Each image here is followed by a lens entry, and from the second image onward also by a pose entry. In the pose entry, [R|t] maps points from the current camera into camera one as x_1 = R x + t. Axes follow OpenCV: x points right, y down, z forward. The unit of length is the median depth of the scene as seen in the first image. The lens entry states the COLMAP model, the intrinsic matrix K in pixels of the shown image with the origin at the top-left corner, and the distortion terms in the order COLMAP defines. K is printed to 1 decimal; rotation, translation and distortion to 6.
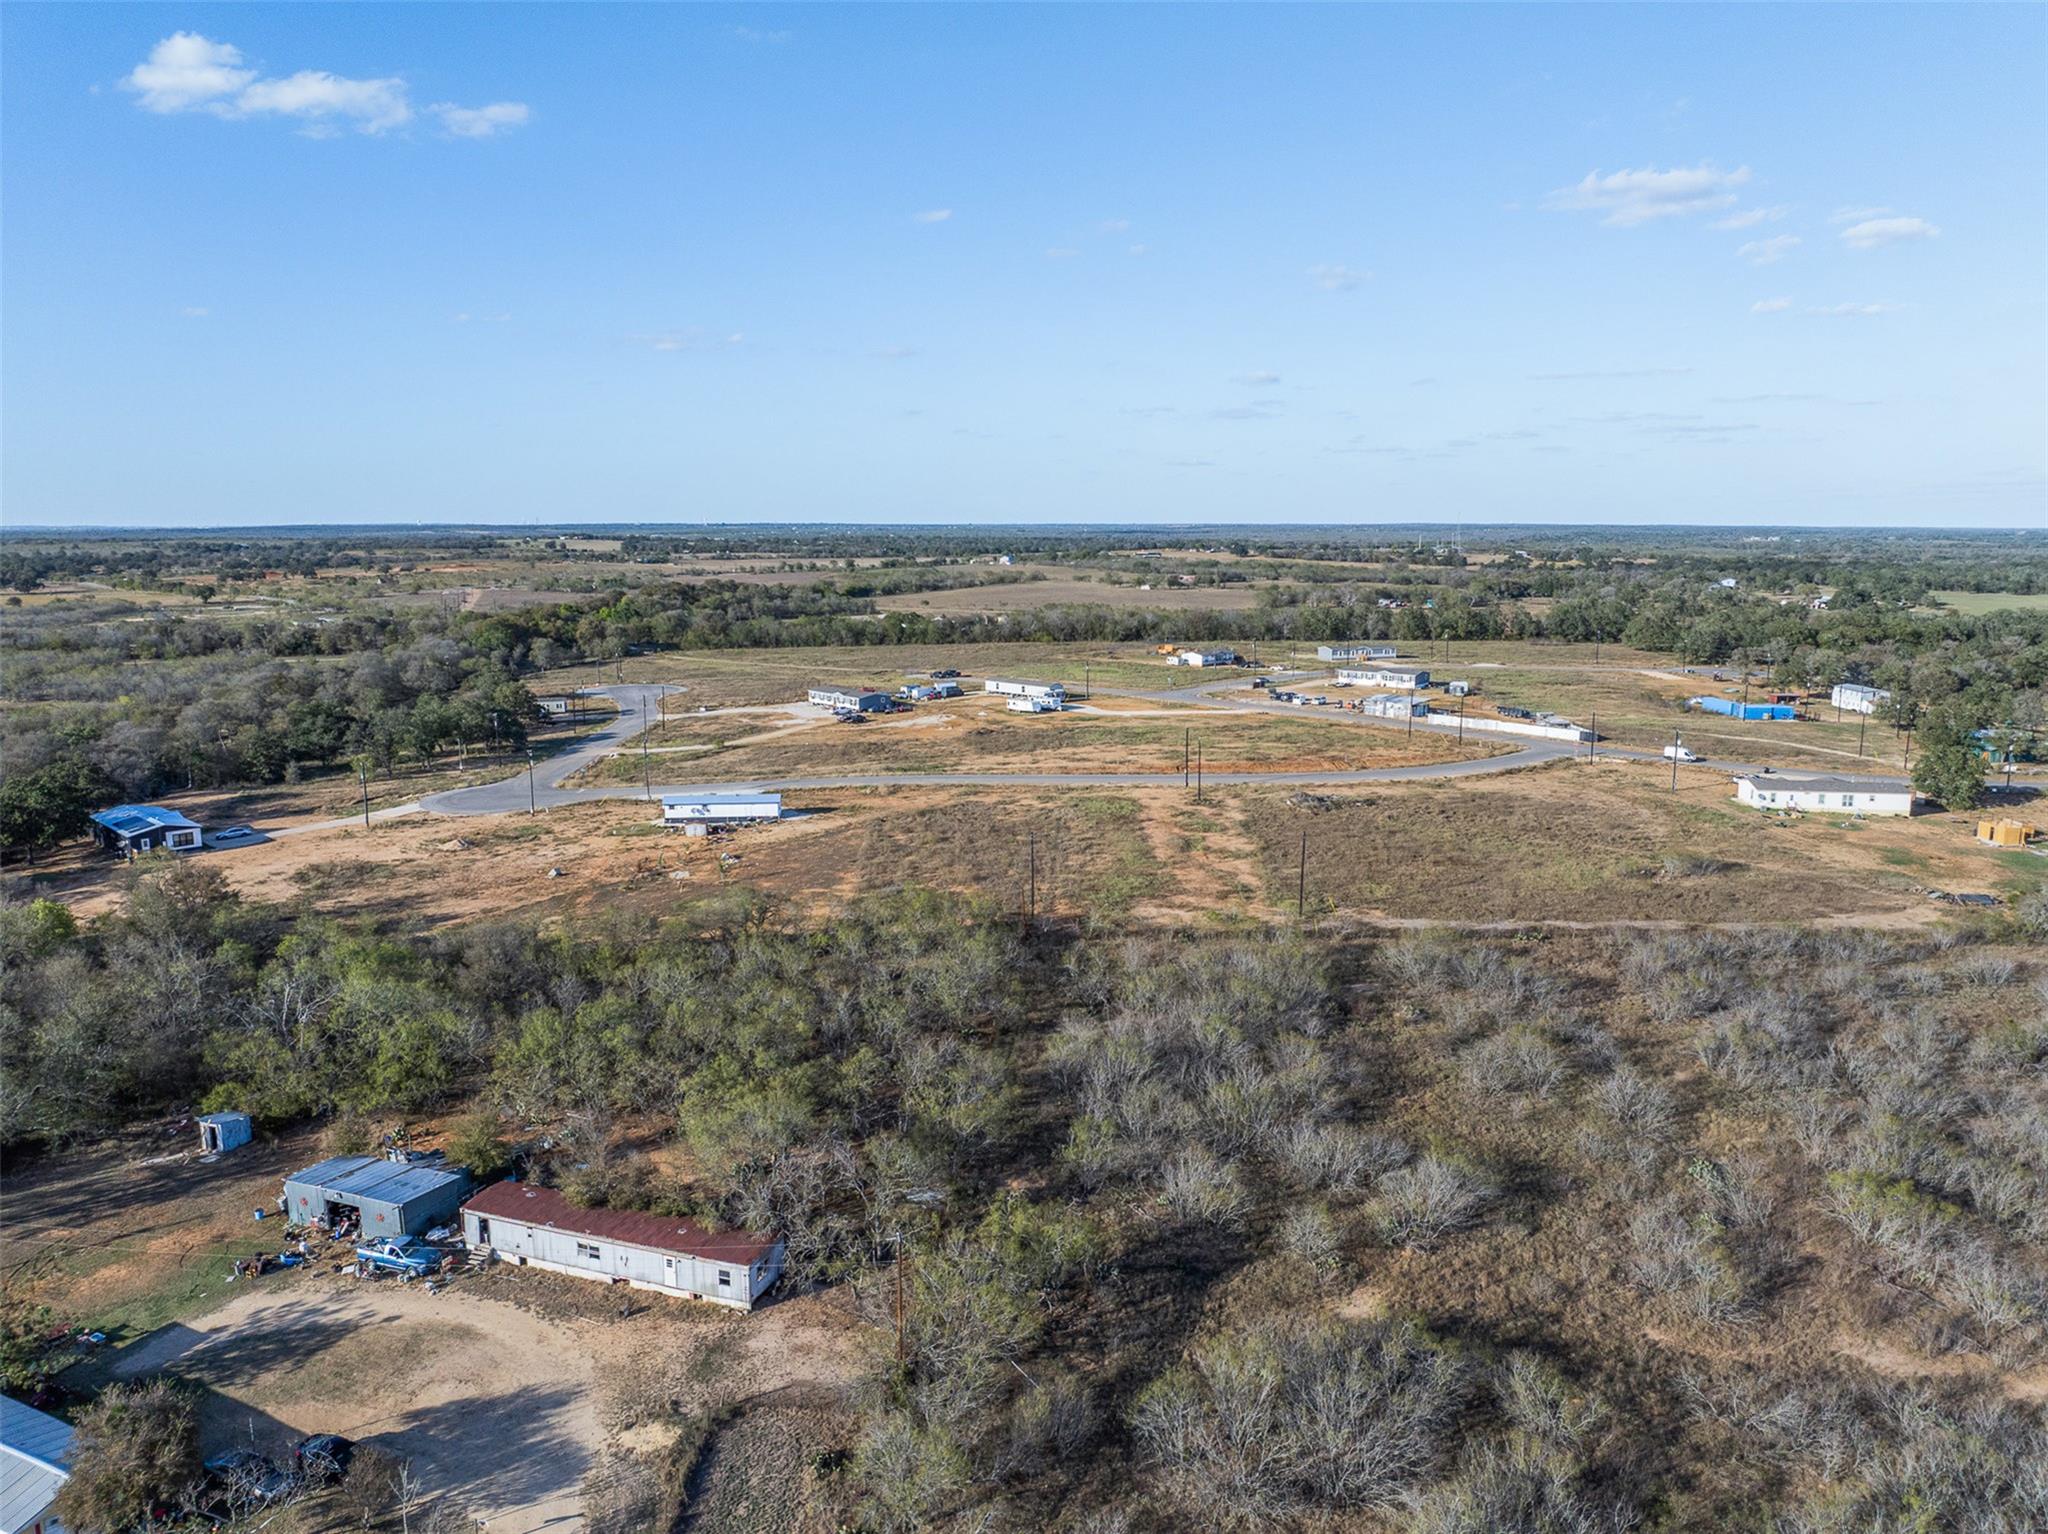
lens RADIAL K [[1468.2, 0, 1024.7], [0, 1468.2, 753.6], [0, 0, 1]] dist [-0.041137, 0.004297]
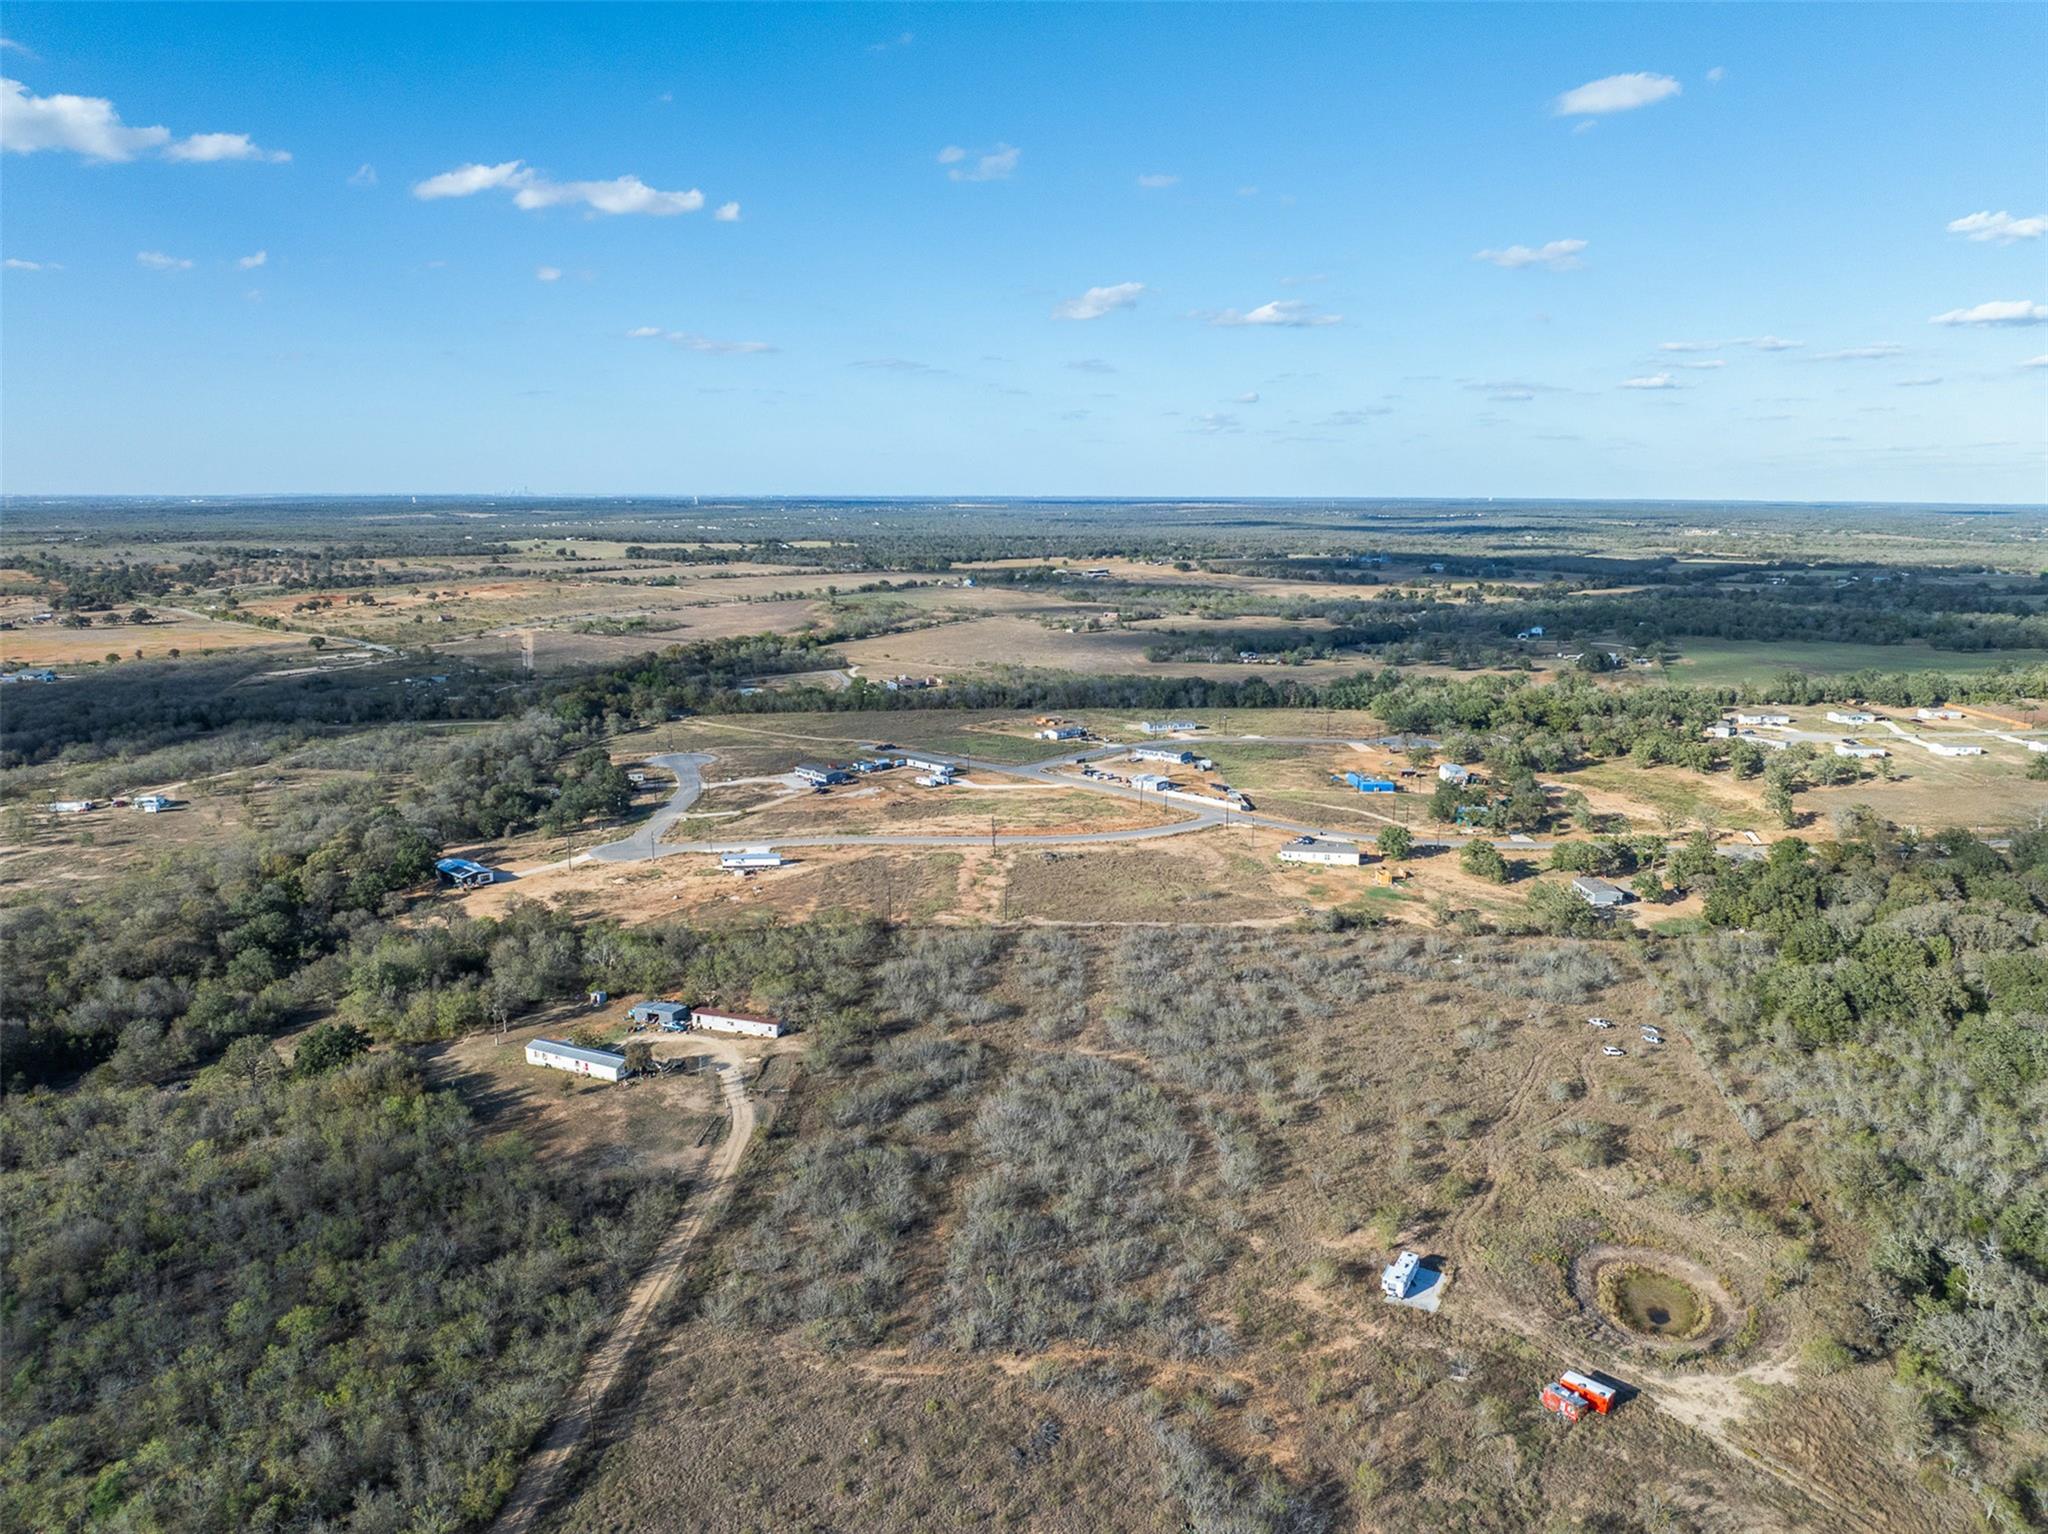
lens RADIAL K [[1468.2, 0, 1026.1], [0, 1468.2, 842.2], [0, 0, 1]] dist [-0.041137, 0.004297]
pose [[0.999977, 0.002062, 0.006485, 0.098563], [-0.002595, 0.996529, 0.083210, -0.098602], [-0.006291, -0.083225, 0.996511, -0.629166]]
